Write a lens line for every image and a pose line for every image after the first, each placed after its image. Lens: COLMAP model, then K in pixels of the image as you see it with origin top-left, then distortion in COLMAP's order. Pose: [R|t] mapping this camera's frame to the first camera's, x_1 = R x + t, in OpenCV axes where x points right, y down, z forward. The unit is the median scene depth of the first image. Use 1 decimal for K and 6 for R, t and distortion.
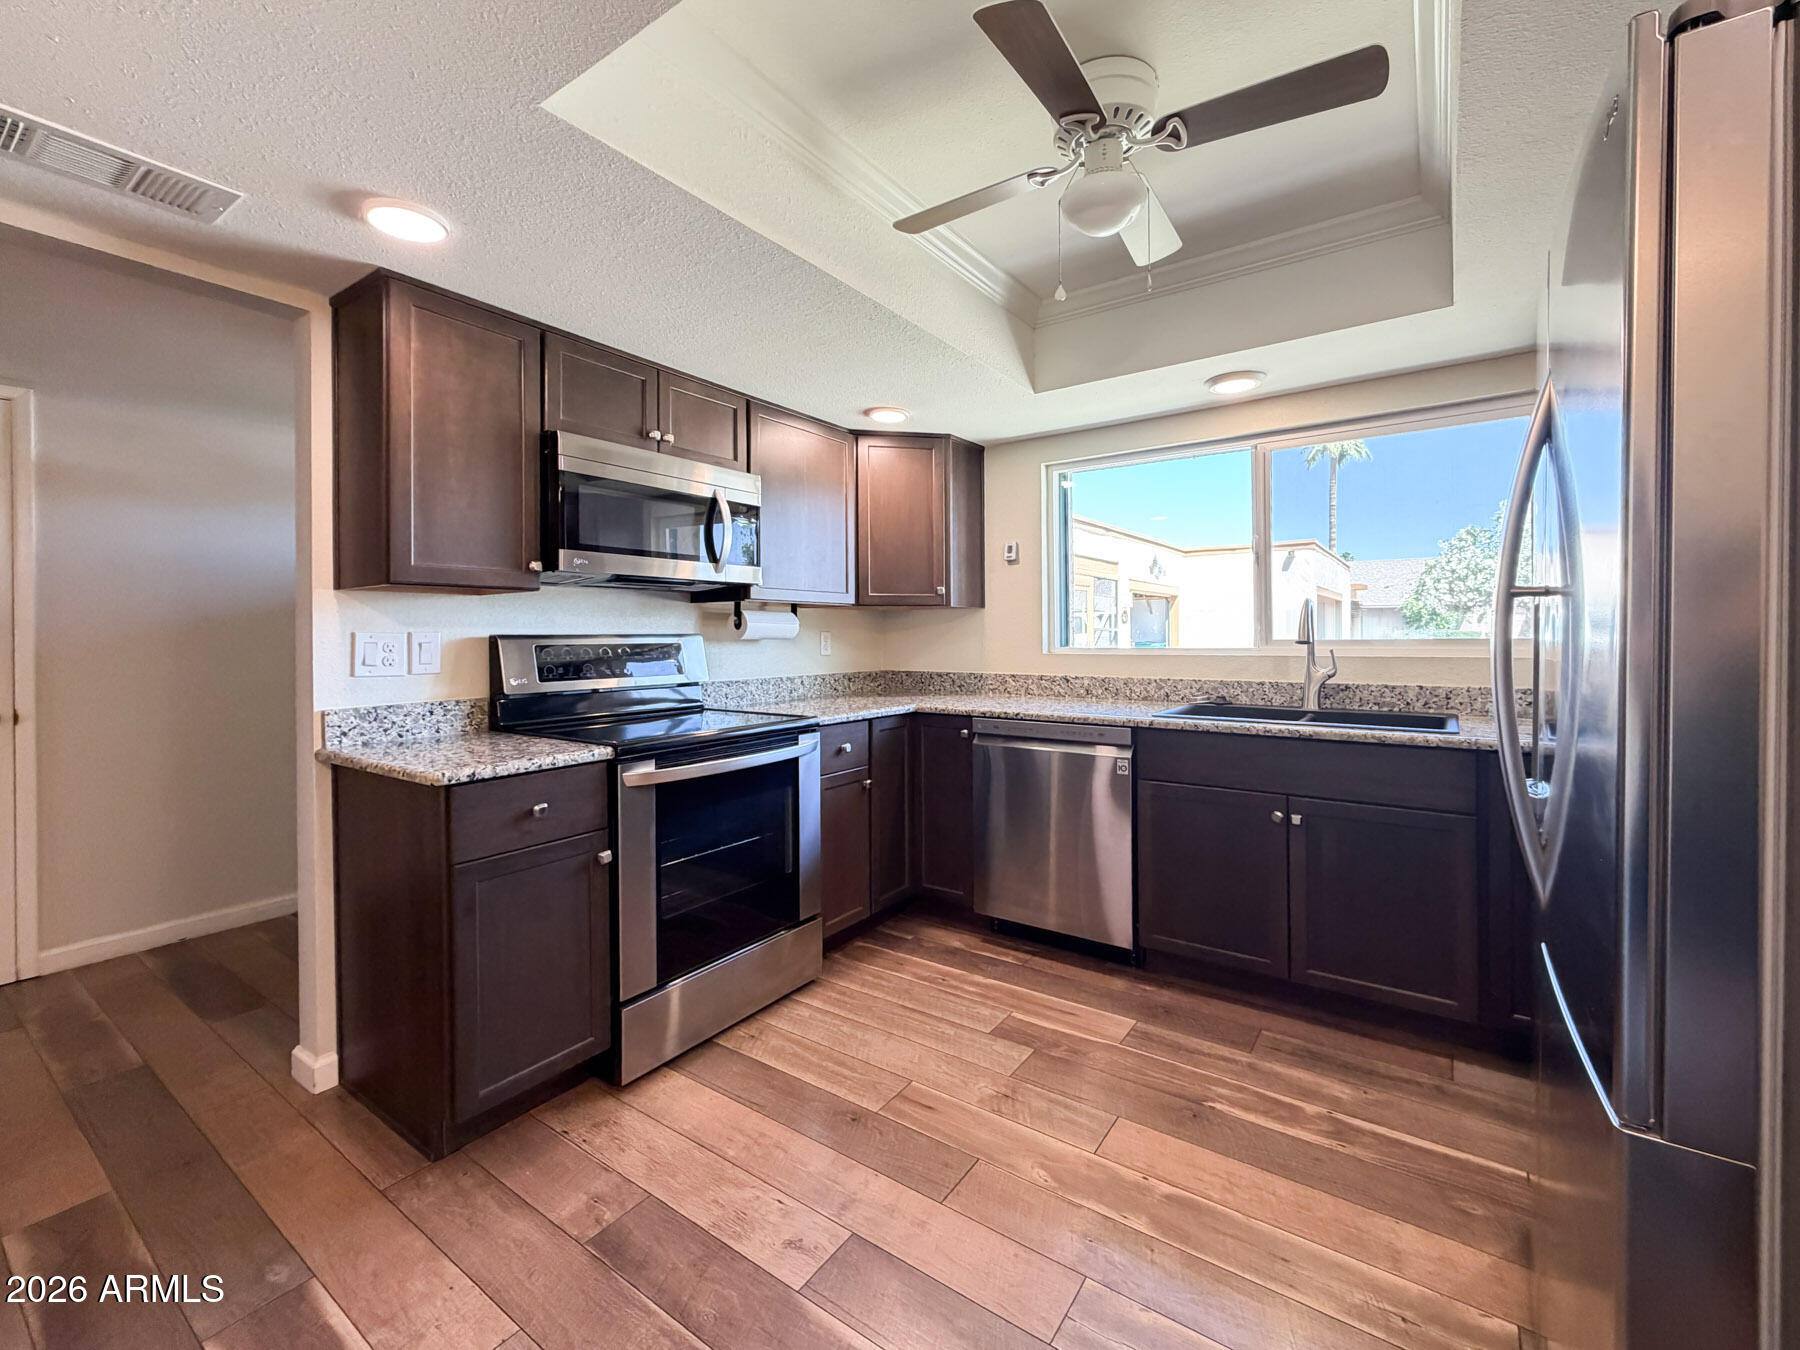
lens RADIAL K [[737.5, 0, 905.2], [0, 737.5, 638.8], [0, 0, 1]] dist [-0.000519, 0.000097]
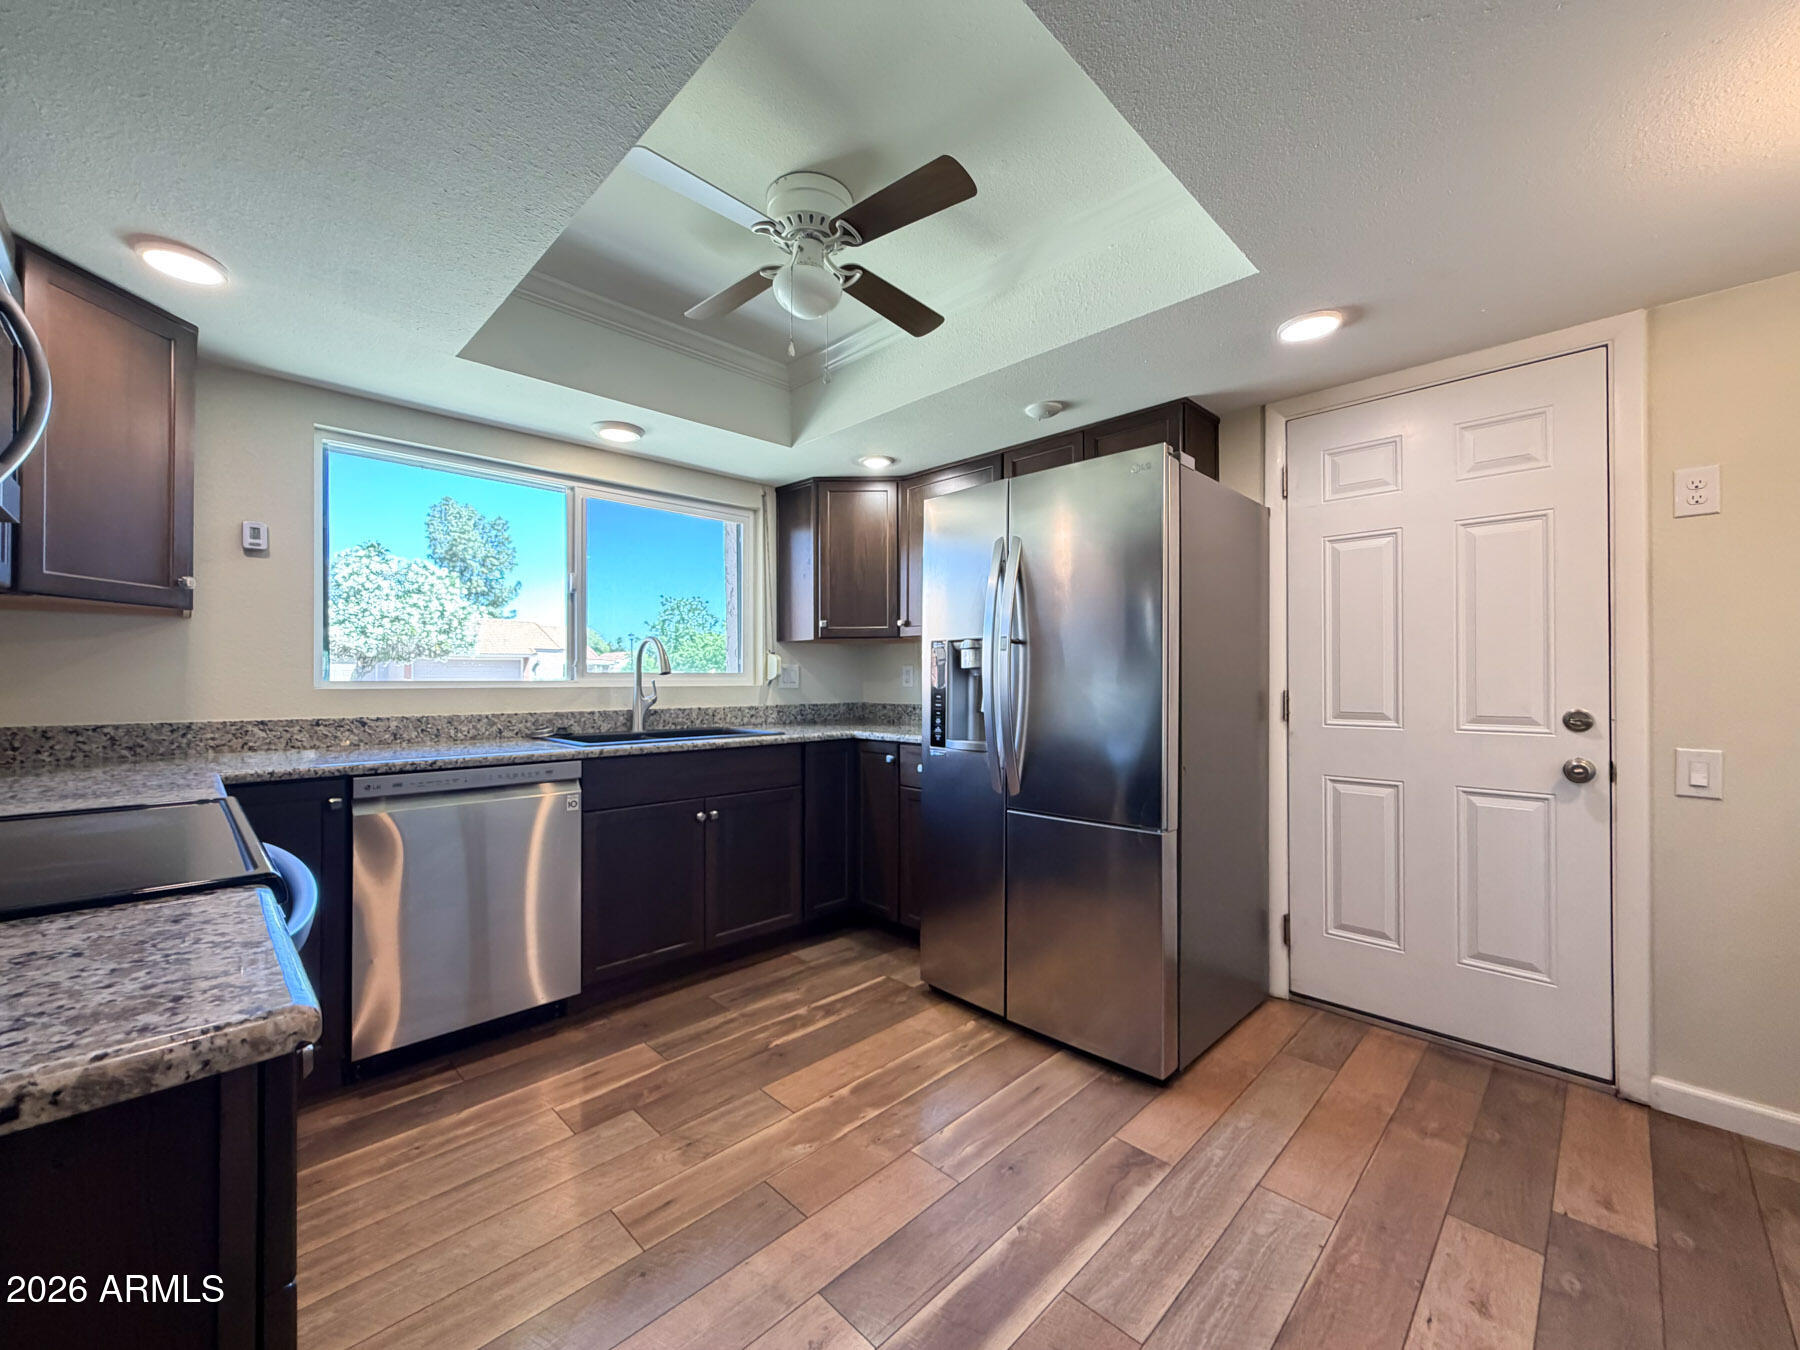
lens RADIAL K [[739.9, 0, 900.0], [0, 739.9, 675.0], [0, 0, 1]] dist [-0.002998, -0.000360]
pose [[0.170708, 0.013287, 0.985232, -0.601257], [0.006535, 0.999872, -0.014617, 0.029237], [-0.985300, 0.008934, 0.170599, 0.453837]]
